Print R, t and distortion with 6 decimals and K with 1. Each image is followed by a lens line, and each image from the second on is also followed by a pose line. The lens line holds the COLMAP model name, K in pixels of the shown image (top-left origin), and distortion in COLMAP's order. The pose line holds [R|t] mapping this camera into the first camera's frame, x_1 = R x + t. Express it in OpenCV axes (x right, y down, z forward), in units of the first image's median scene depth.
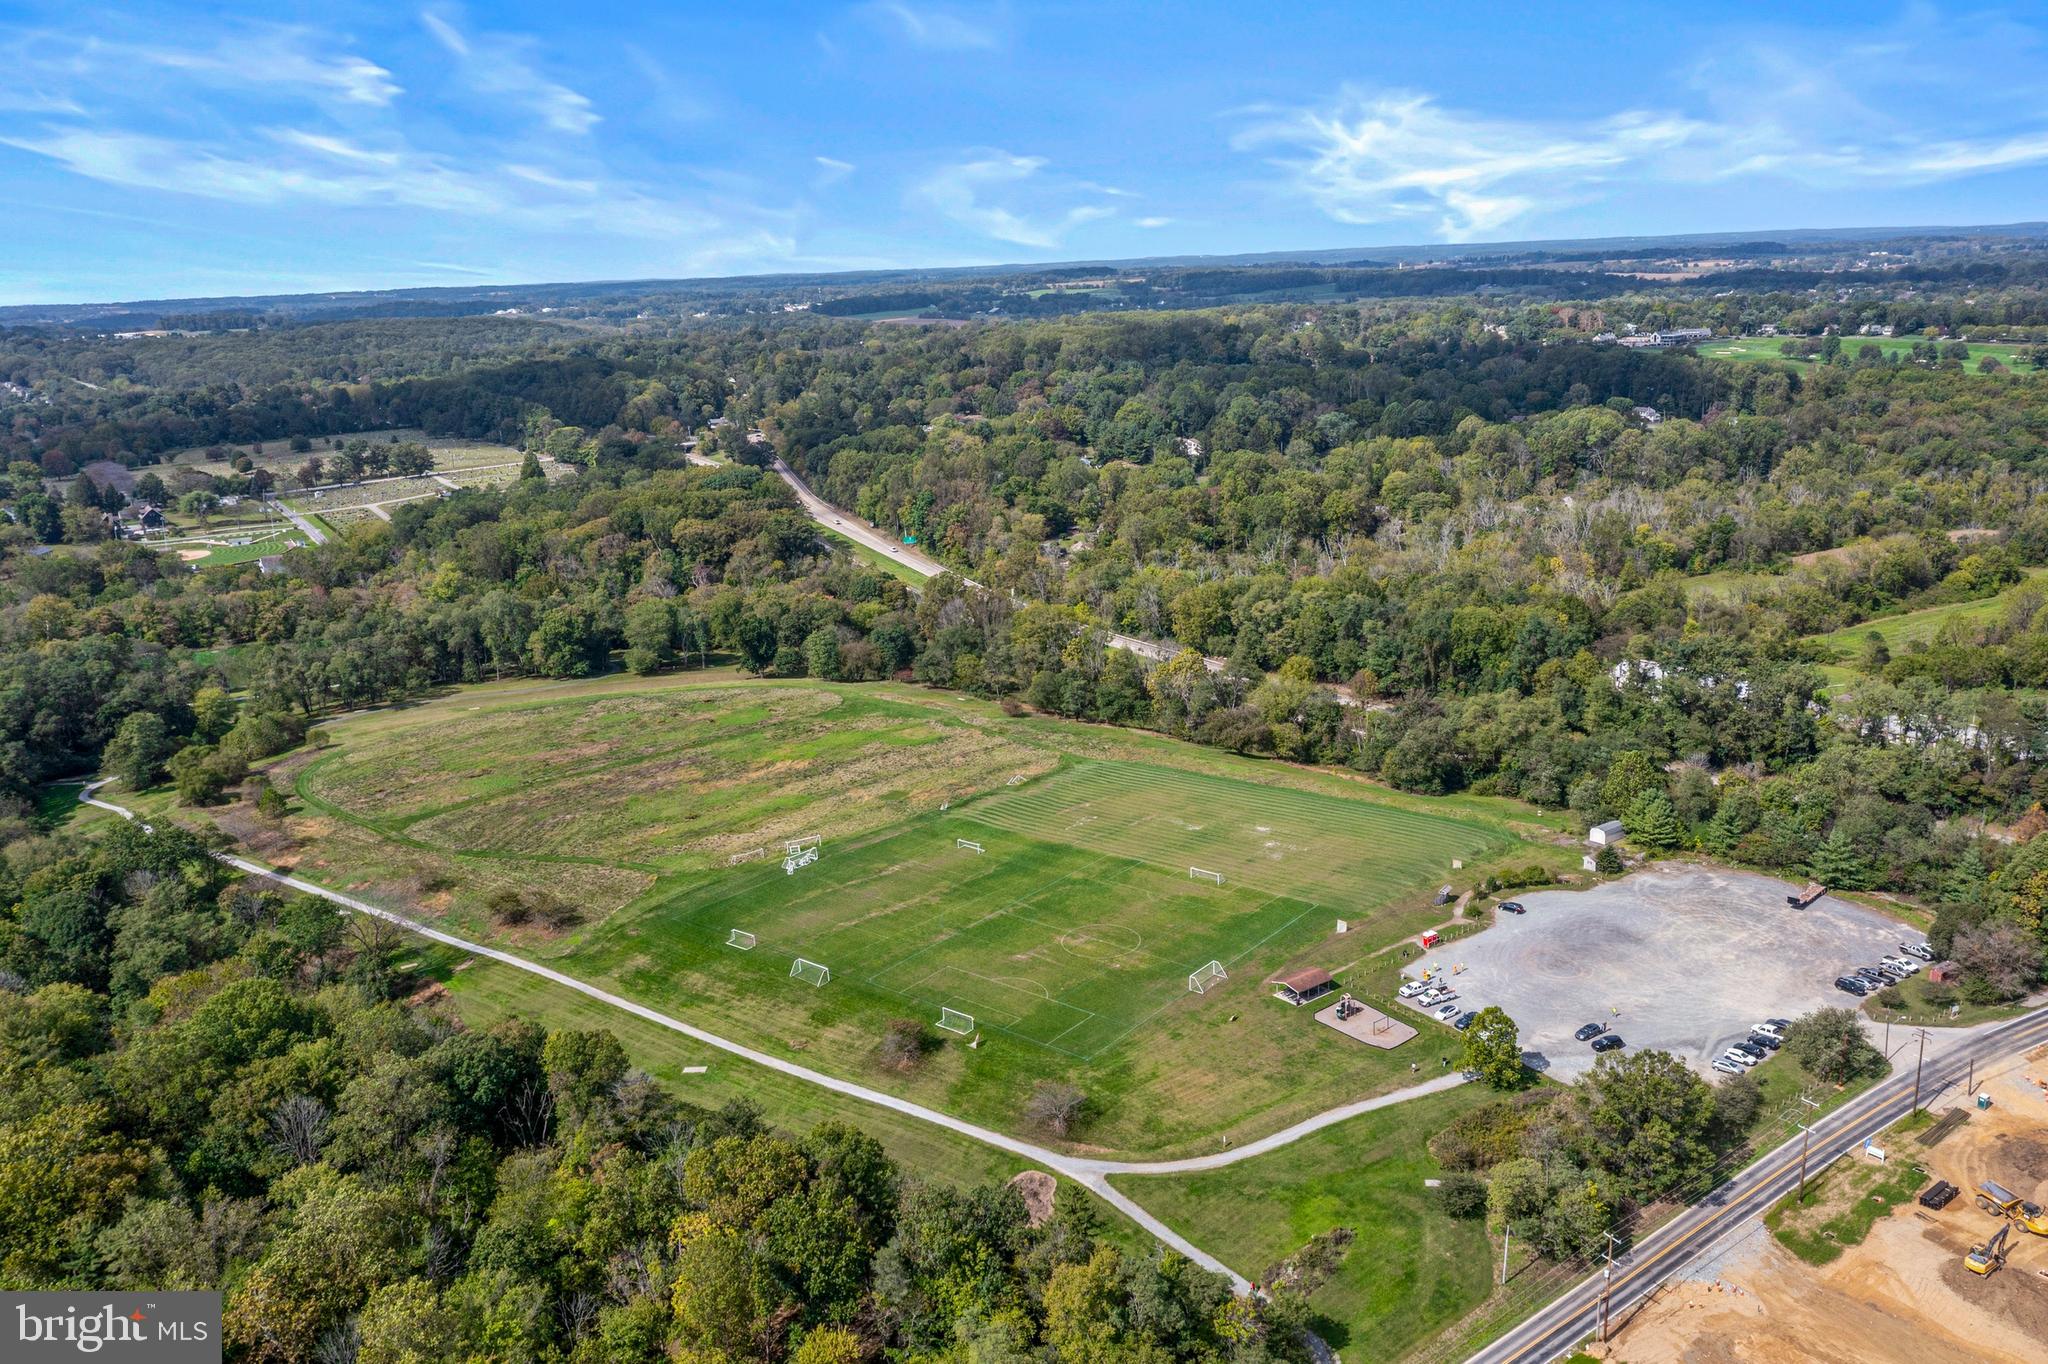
lens RADIAL K [[1607.6, 0, 1024.0], [0, 1607.6, 682.0], [0, 0, 1]] dist [-0.005283, 0.000384]
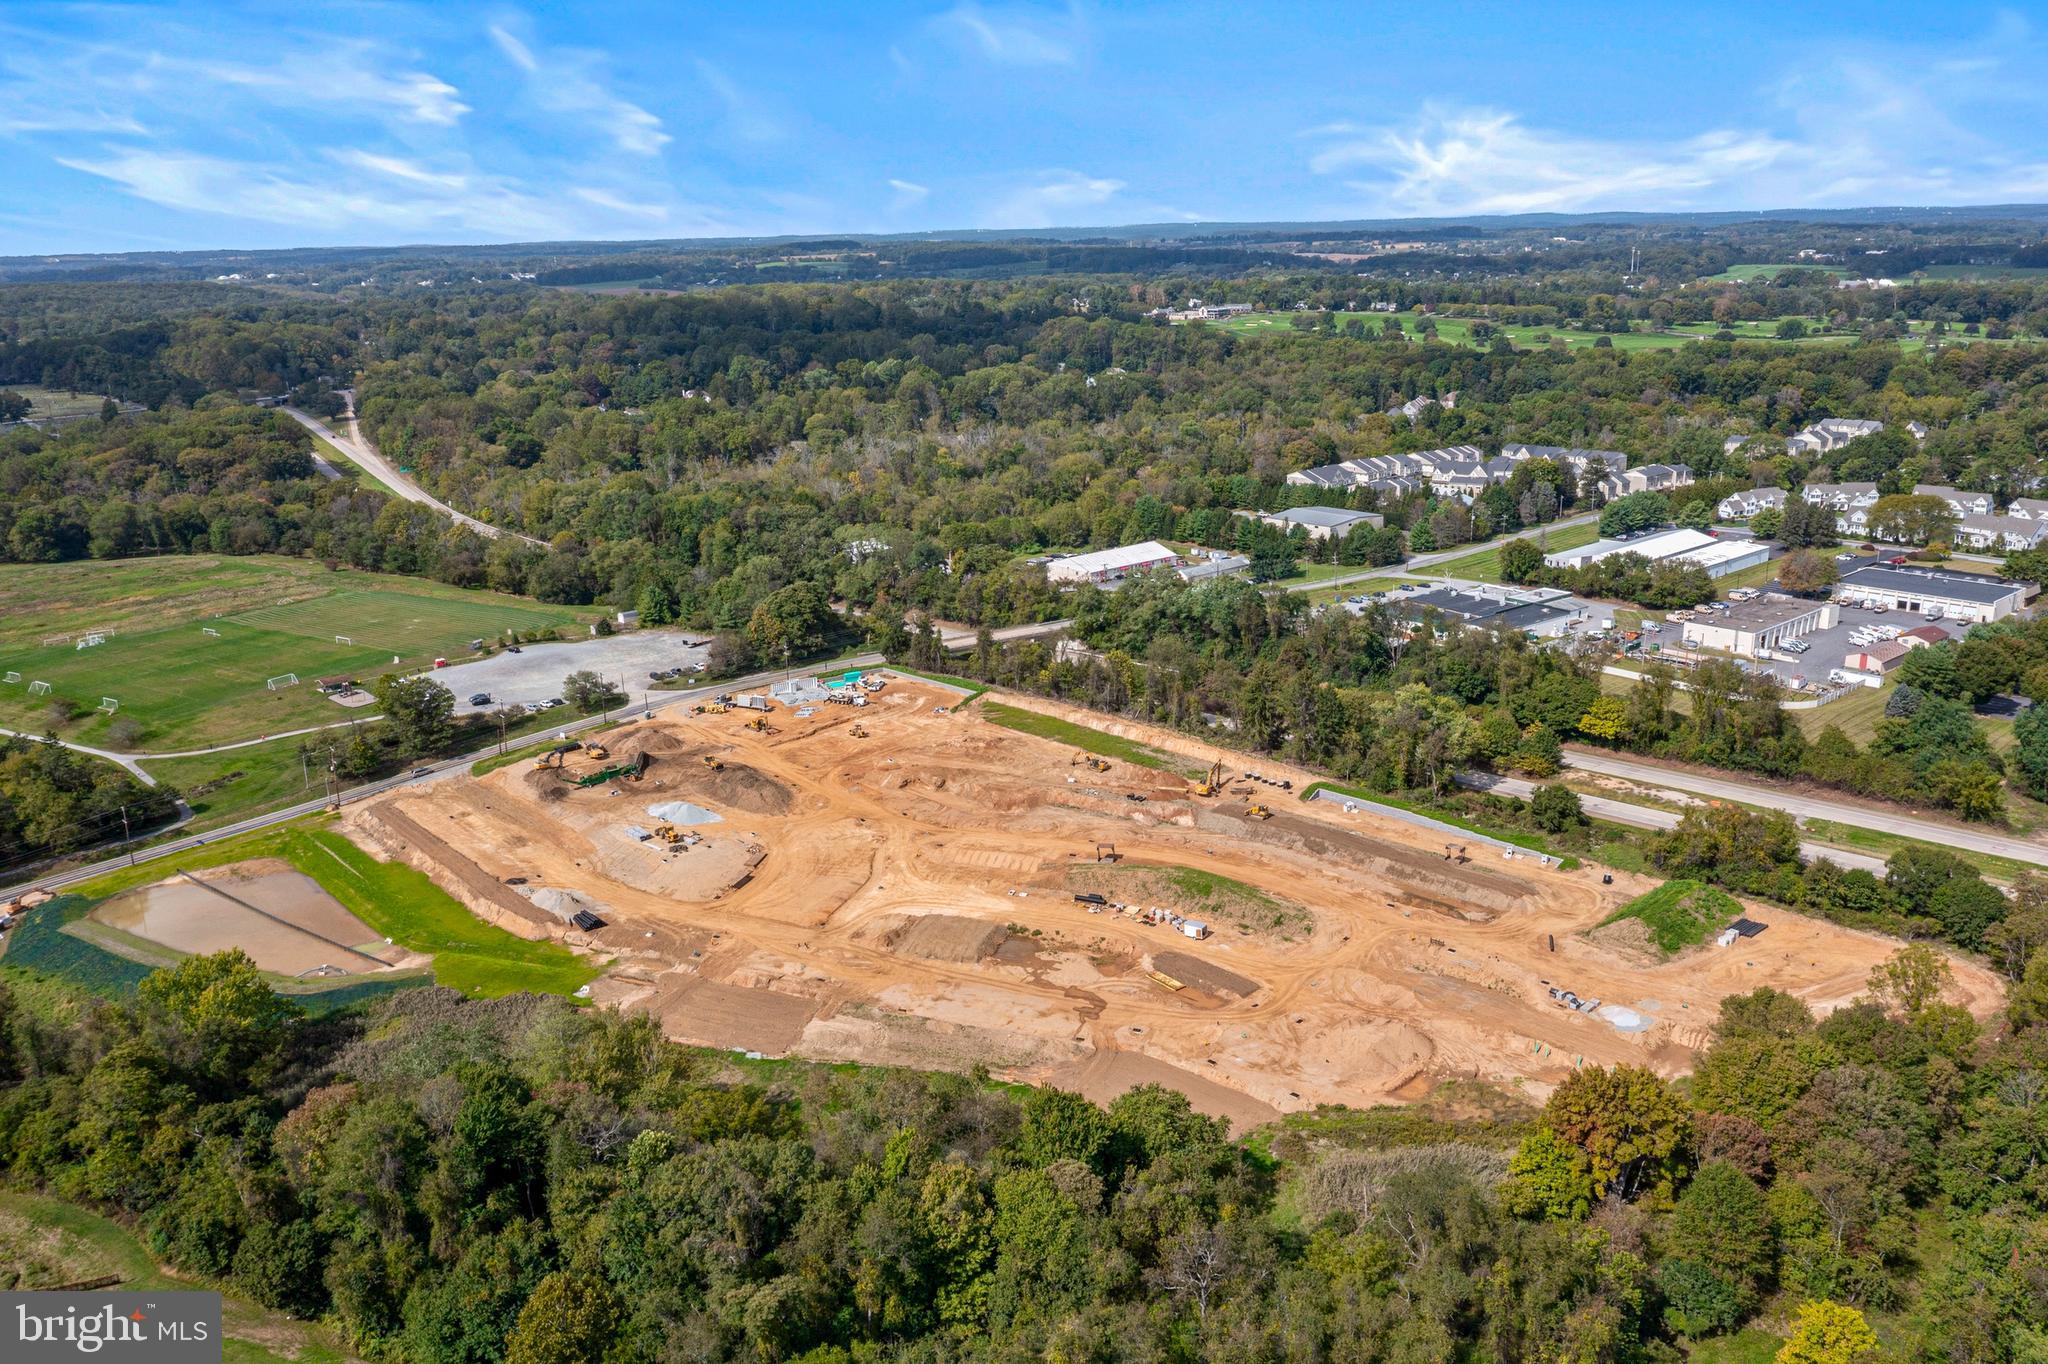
lens RADIAL K [[1622.3, 0, 1024.0], [0, 1622.3, 682.0], [0, 0, 1]] dist [-0.002758, 0.002582]
pose [[0.993016, -0.016312, 0.116845, 0.341945], [0.014723, 0.999787, 0.014443, 0.085794], [-0.117056, -0.012622, 0.993045, -0.379069]]
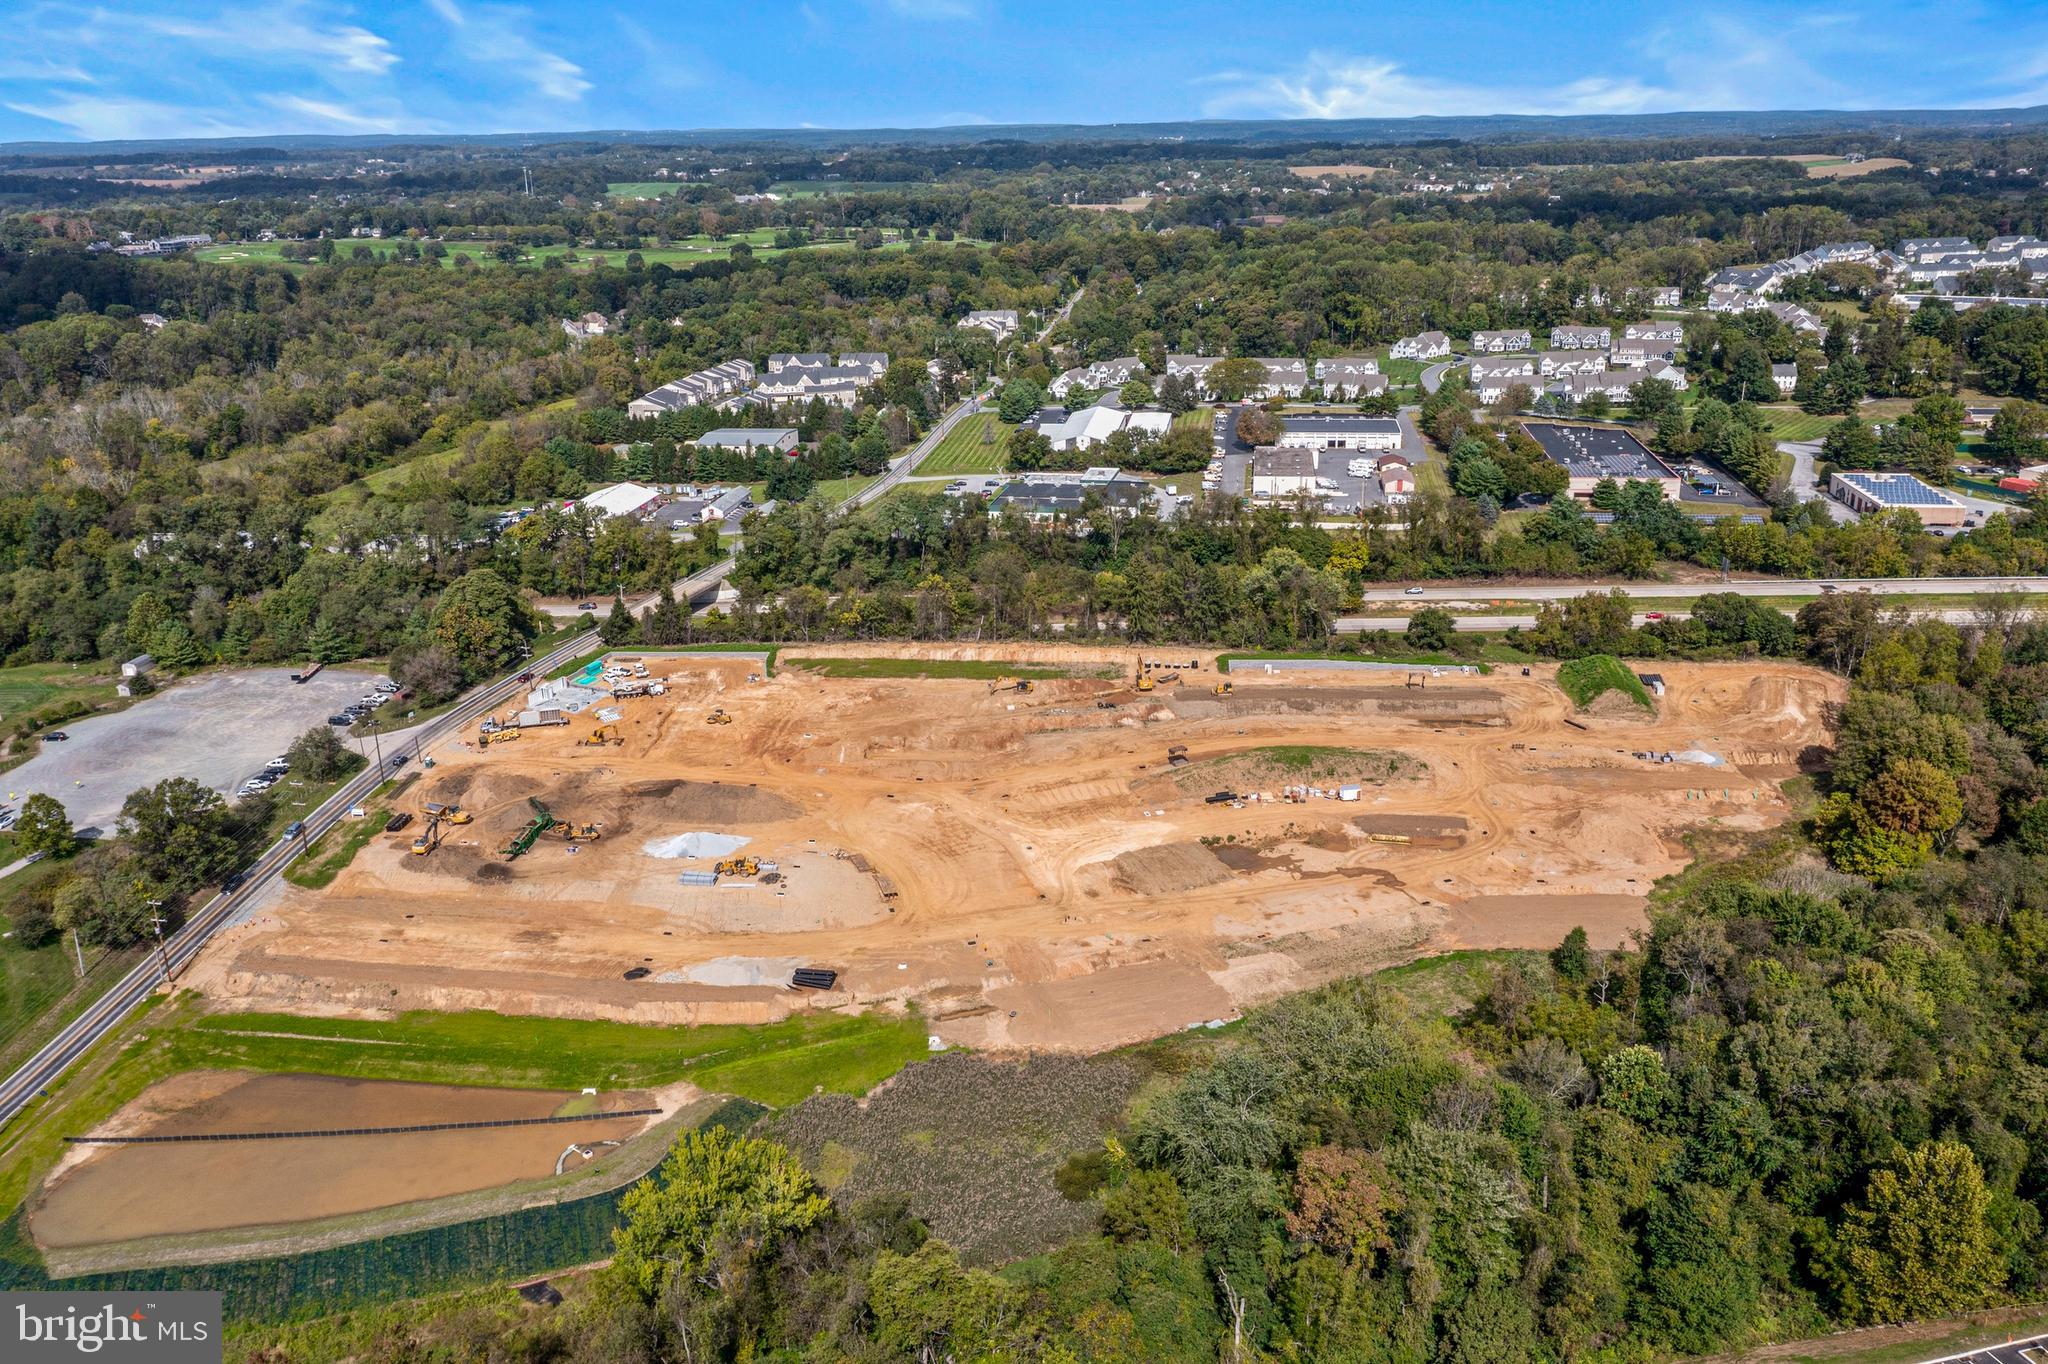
lens RADIAL K [[1607.6, 0, 1024.0], [0, 1607.6, 682.0], [0, 0, 1]] dist [-0.005283, 0.000384]
pose [[0.670168, -0.218738, 0.709245, -0.020029], [0.180309, 0.974941, 0.130306, 0.042366], [-0.719975, 0.040556, 0.692814, -0.160607]]
